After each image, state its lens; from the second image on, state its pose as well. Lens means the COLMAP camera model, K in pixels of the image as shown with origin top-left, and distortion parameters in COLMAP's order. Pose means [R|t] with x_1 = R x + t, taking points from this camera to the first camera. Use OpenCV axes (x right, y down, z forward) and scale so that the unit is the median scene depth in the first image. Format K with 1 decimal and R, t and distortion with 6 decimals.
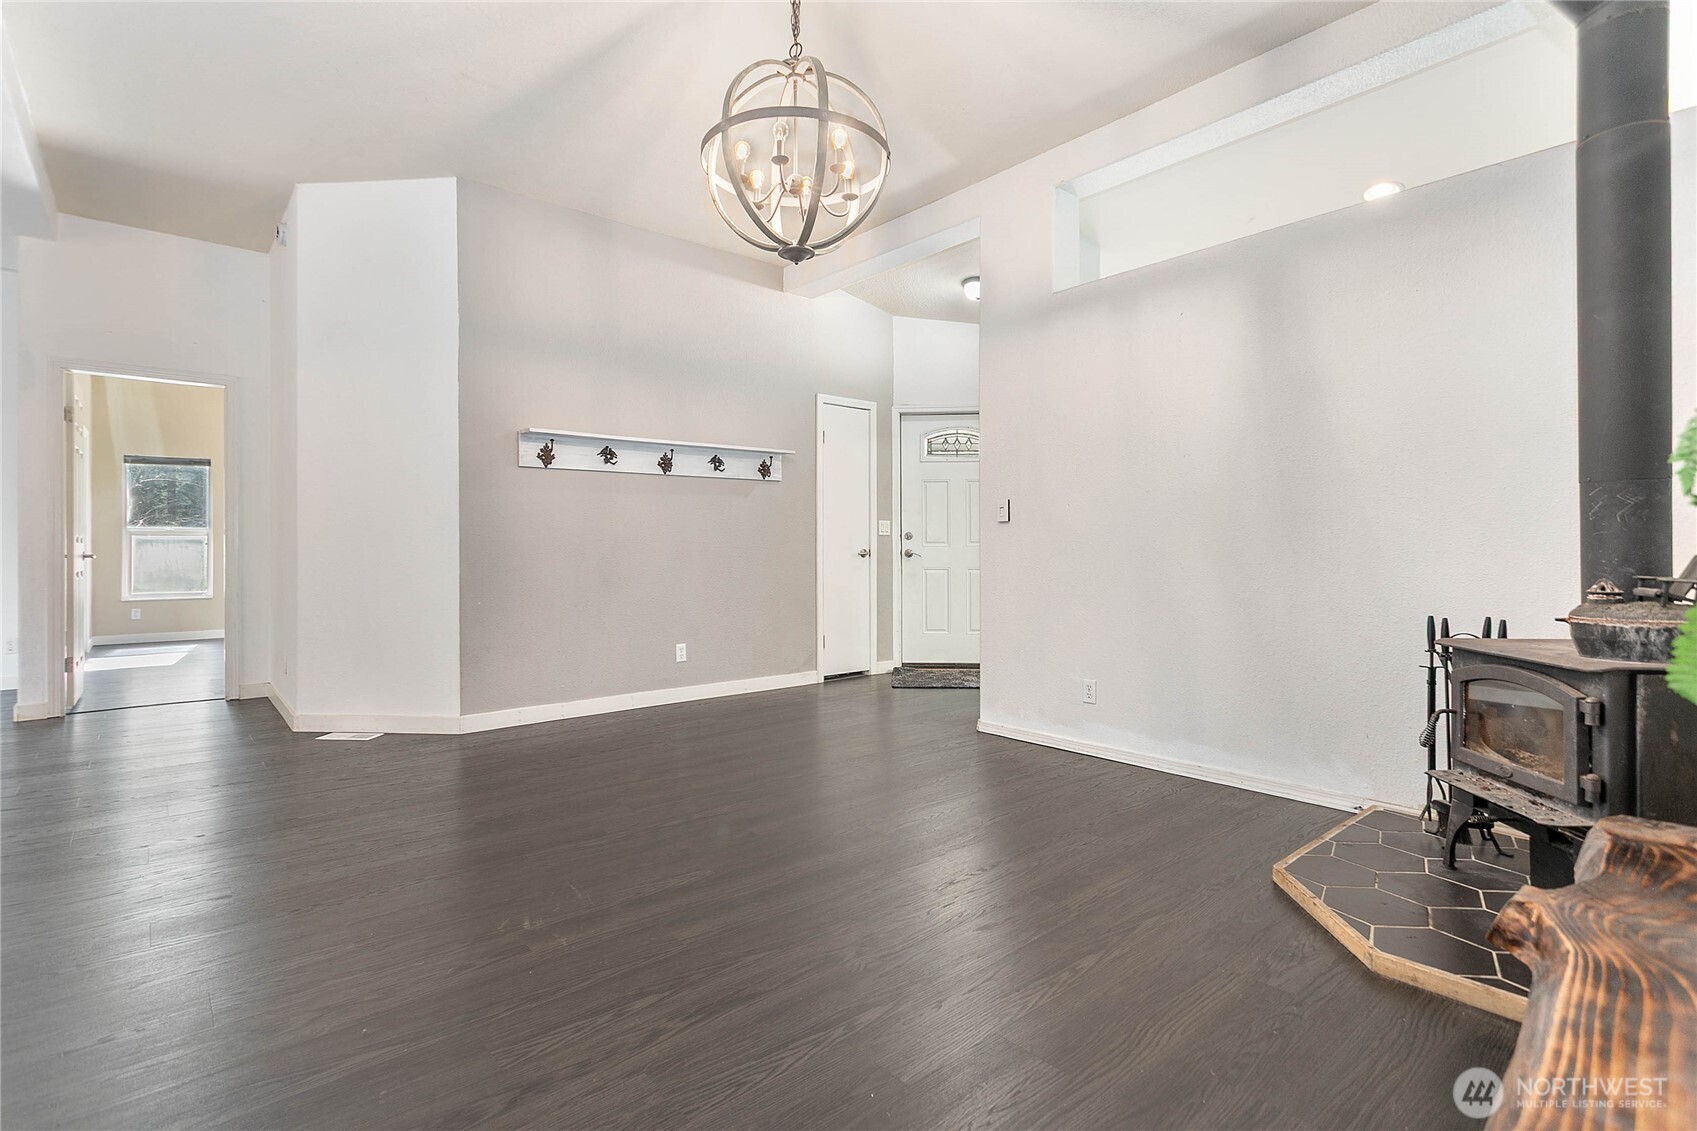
lens RADIAL K [[807.9, 0, 849.7], [0, 807.9, 560.5], [0, 0, 1]] dist [0.000241, -0.000412]
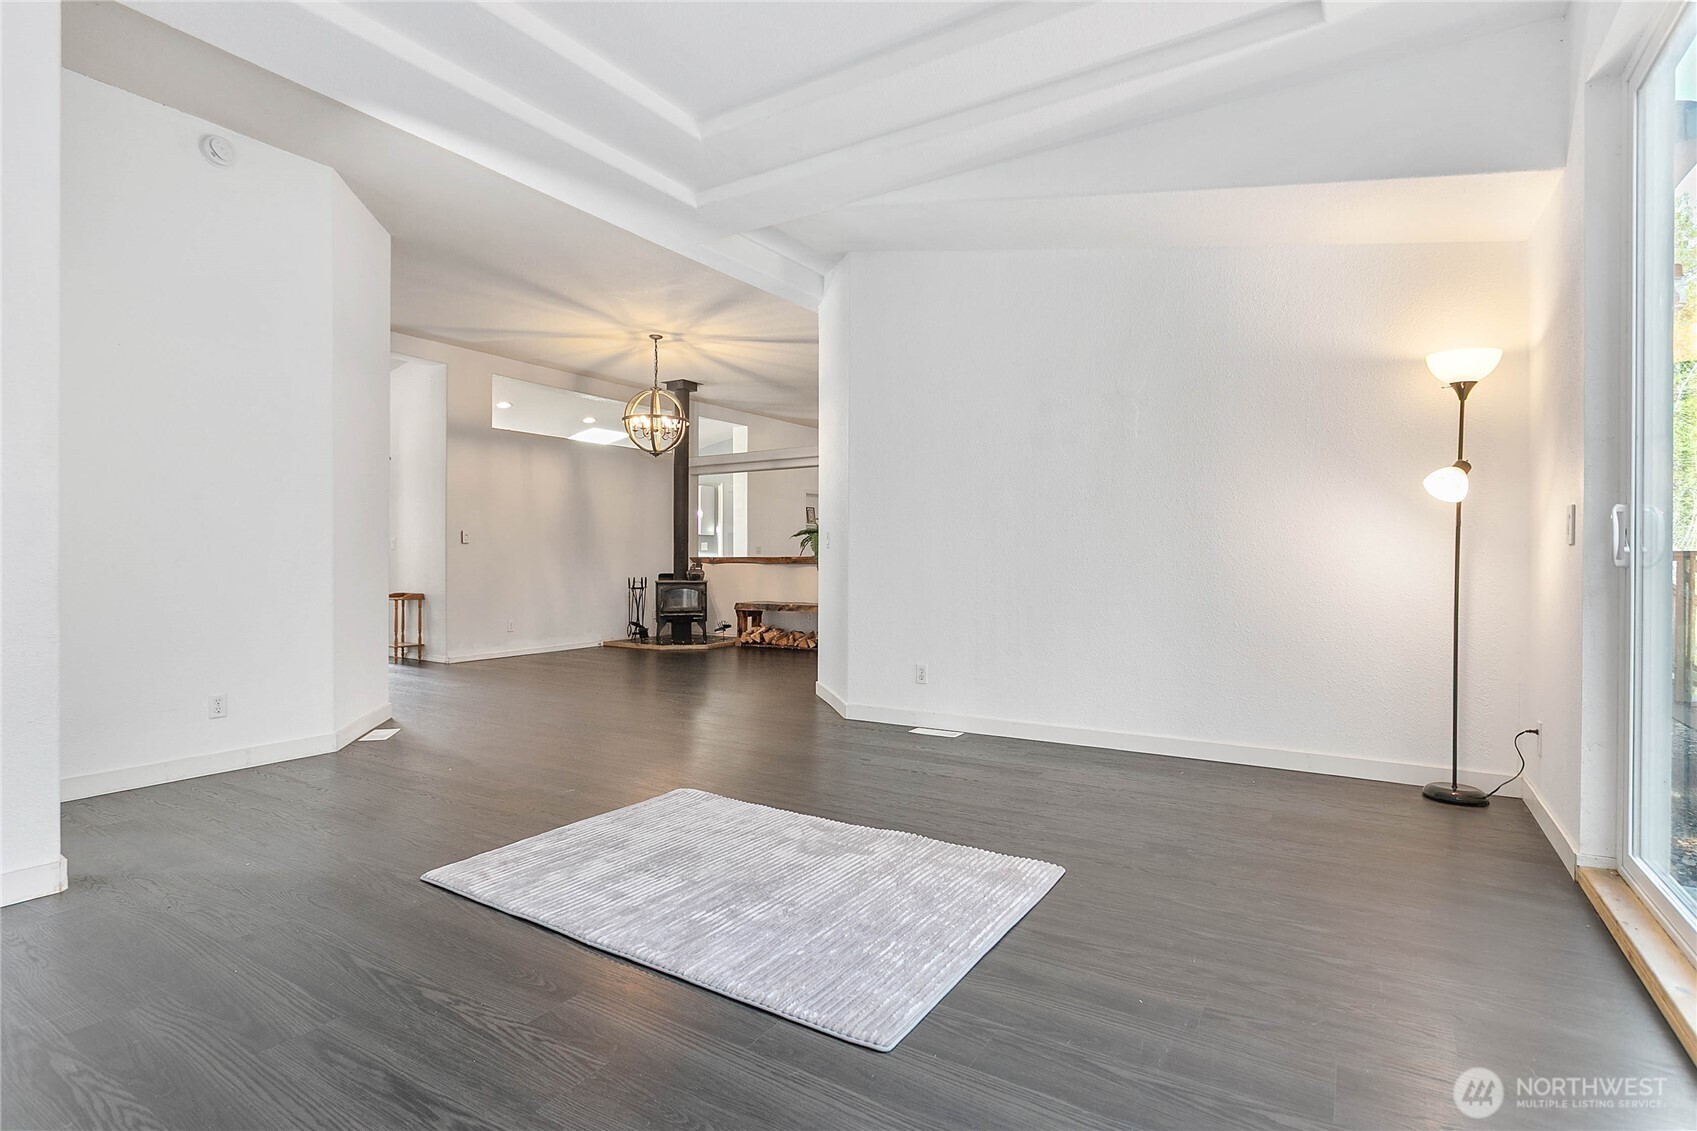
lens RADIAL K [[850.7, 0, 848.5], [0, 850.7, 565.5], [0, 0, 1]] dist [-0.000146, 0.000085]
pose [[-0.304974, -0.006185, 0.952341, -2.319263], [0.013204, 0.999855, 0.010722, -0.005856], [-0.952269, 0.015845, -0.304848, 0.944992]]
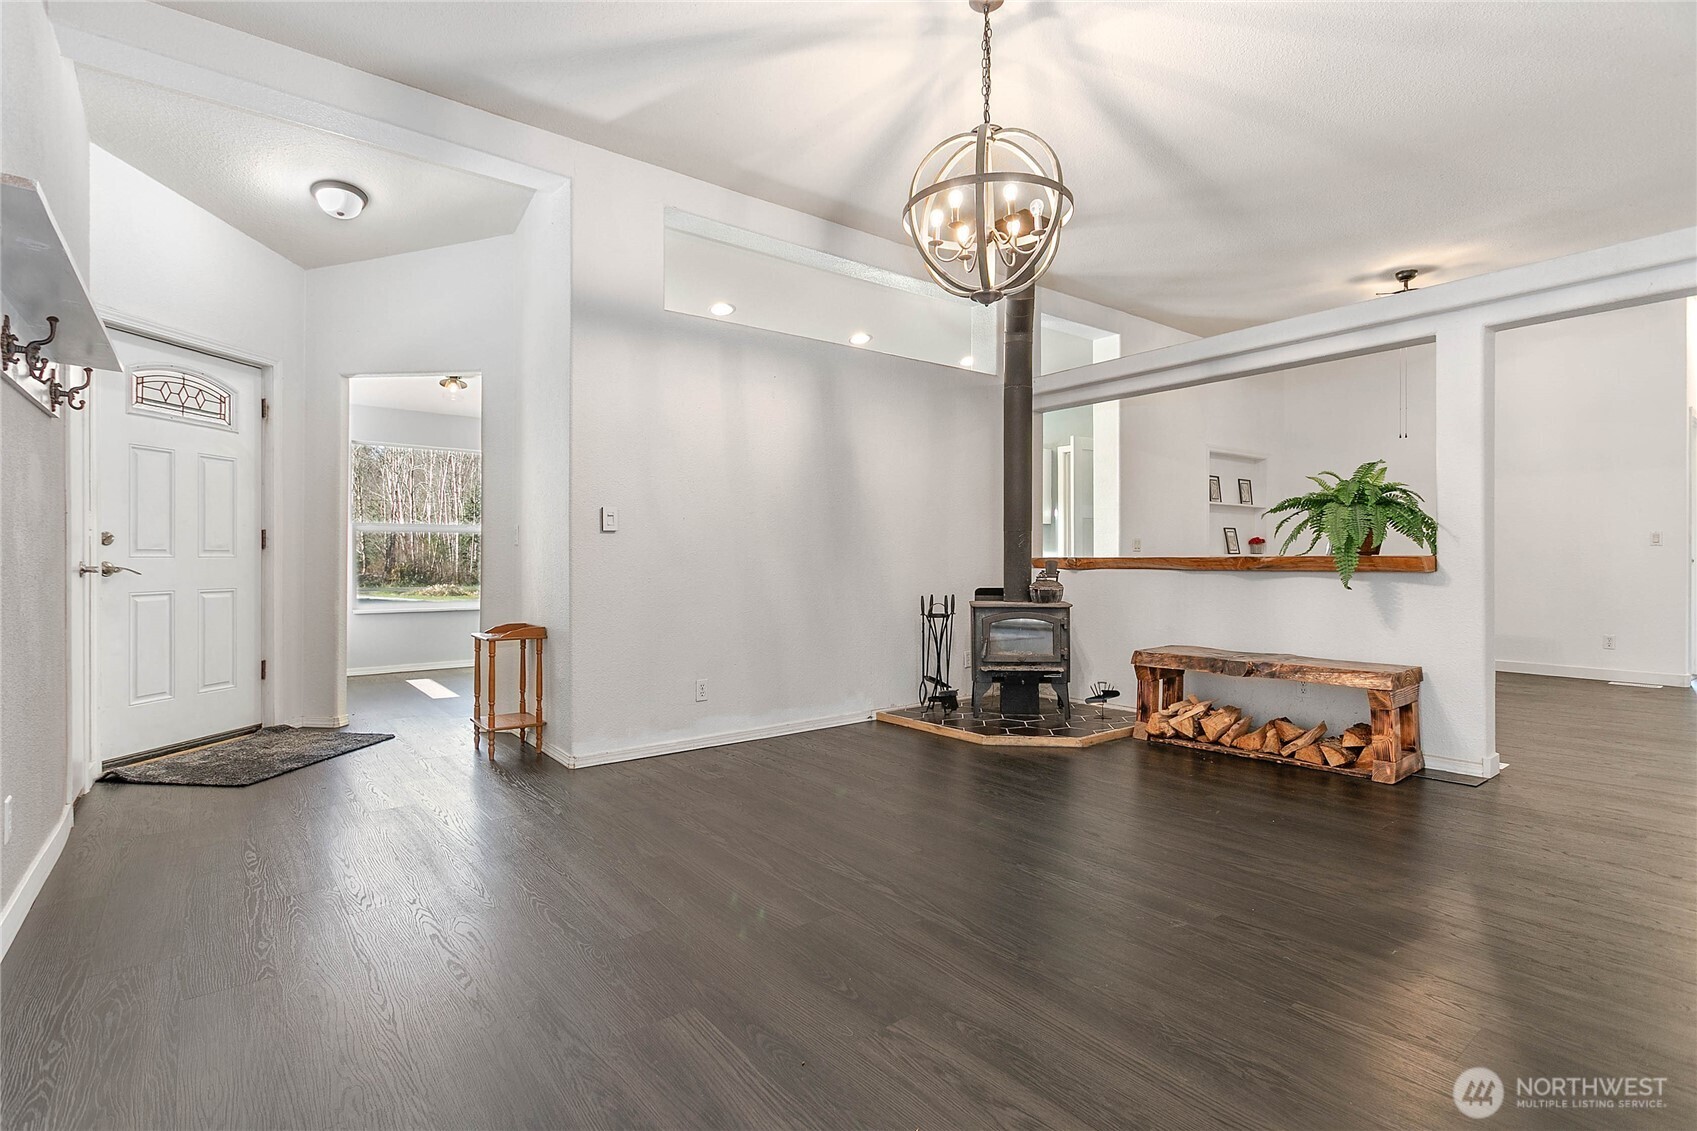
lens RADIAL K [[807.9, 0, 849.7], [0, 807.9, 560.5], [0, 0, 1]] dist [0.000241, -0.000412]
pose [[0.041035, 0.000961, 0.999157, -0.892757], [0.017555, 0.999844, -0.001683, -0.008645], [-0.999003, 0.017609, 0.041011, 0.850471]]
